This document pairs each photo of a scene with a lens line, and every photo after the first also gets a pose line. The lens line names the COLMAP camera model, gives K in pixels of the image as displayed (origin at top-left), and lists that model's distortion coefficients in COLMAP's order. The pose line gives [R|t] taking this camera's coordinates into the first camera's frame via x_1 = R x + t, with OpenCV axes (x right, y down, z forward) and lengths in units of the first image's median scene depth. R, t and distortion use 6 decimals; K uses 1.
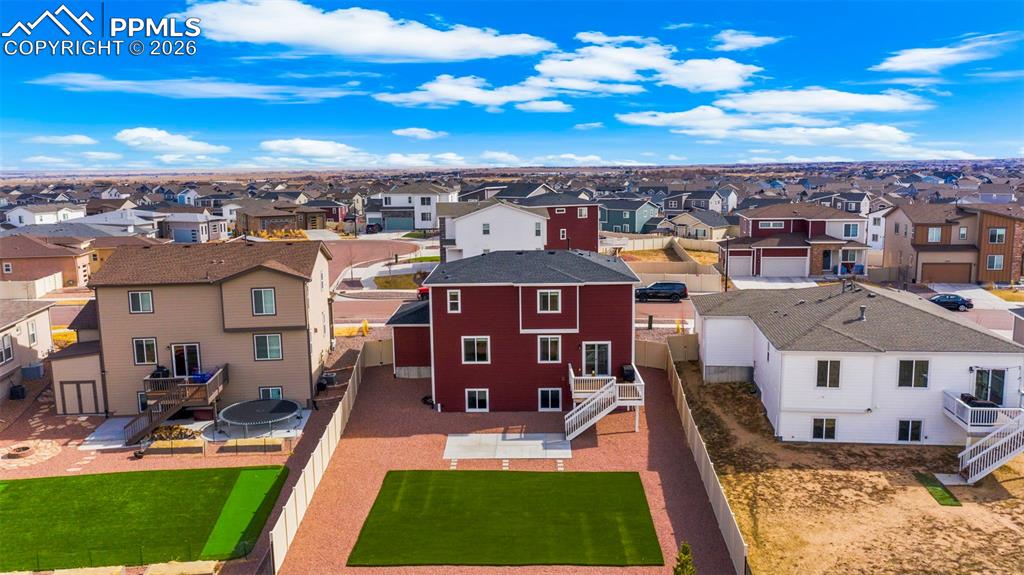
lens RADIAL K [[810.4, 0, 512.0], [0, 810.4, 287.5], [0, 0, 1]] dist [-0.008226, 0.002089]
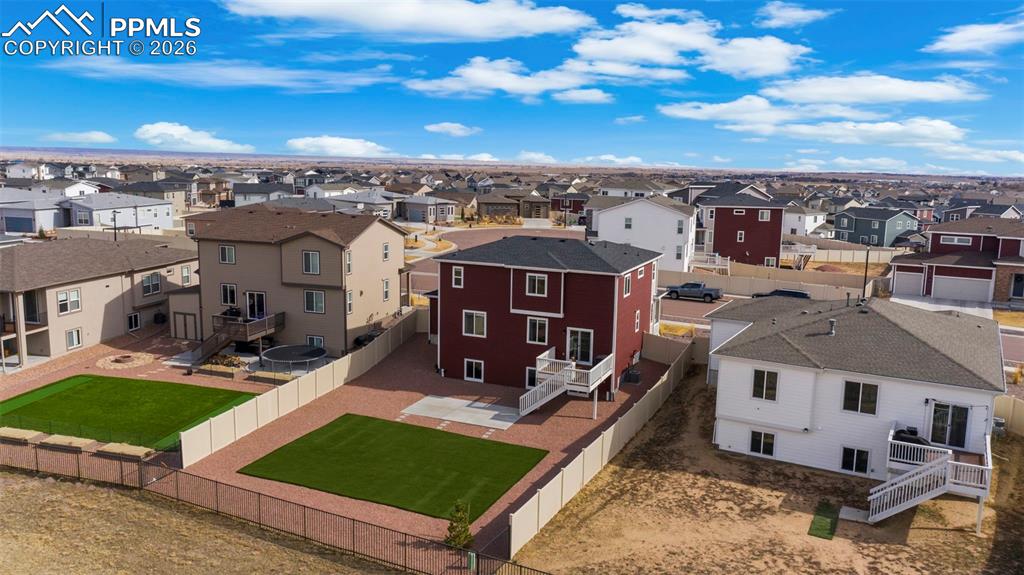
lens RADIAL K [[810.4, 0, 512.0], [0, 810.4, 287.5], [0, 0, 1]] dist [-0.008226, 0.002089]
pose [[0.923104, 0.094667, -0.372716, 0.428109], [-0.093962, 0.995373, 0.020101, 0.002415], [0.372894, 0.016466, 0.927728, 0.013074]]
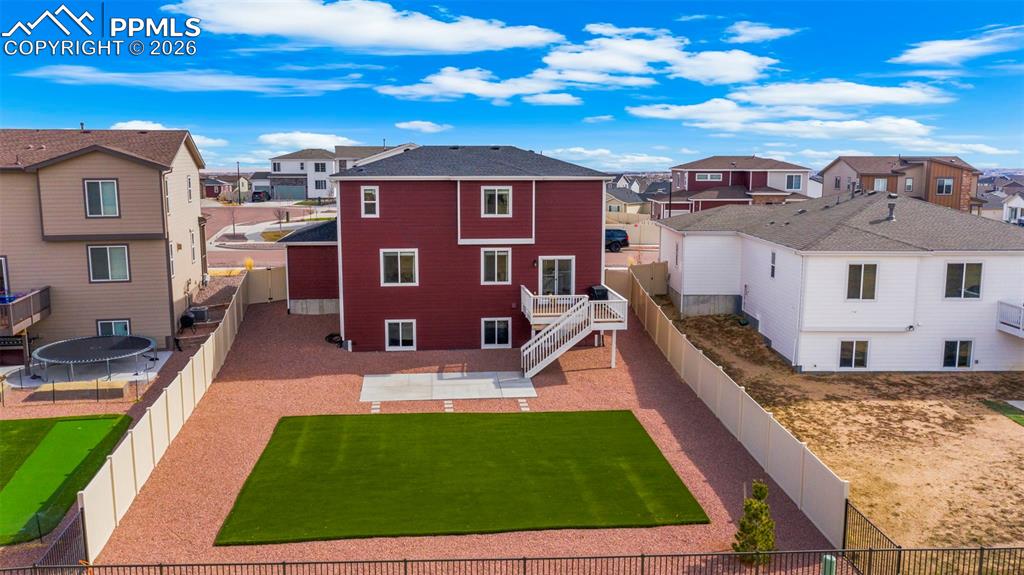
lens RADIAL K [[810.4, 0, 512.0], [0, 810.4, 287.5], [0, 0, 1]] dist [-0.008226, 0.002089]
pose [[0.991411, -0.003933, 0.130723, -0.041789], [0.004792, 0.999969, -0.006256, 0.107670], [-0.130694, 0.006829, 0.991399, 0.253263]]
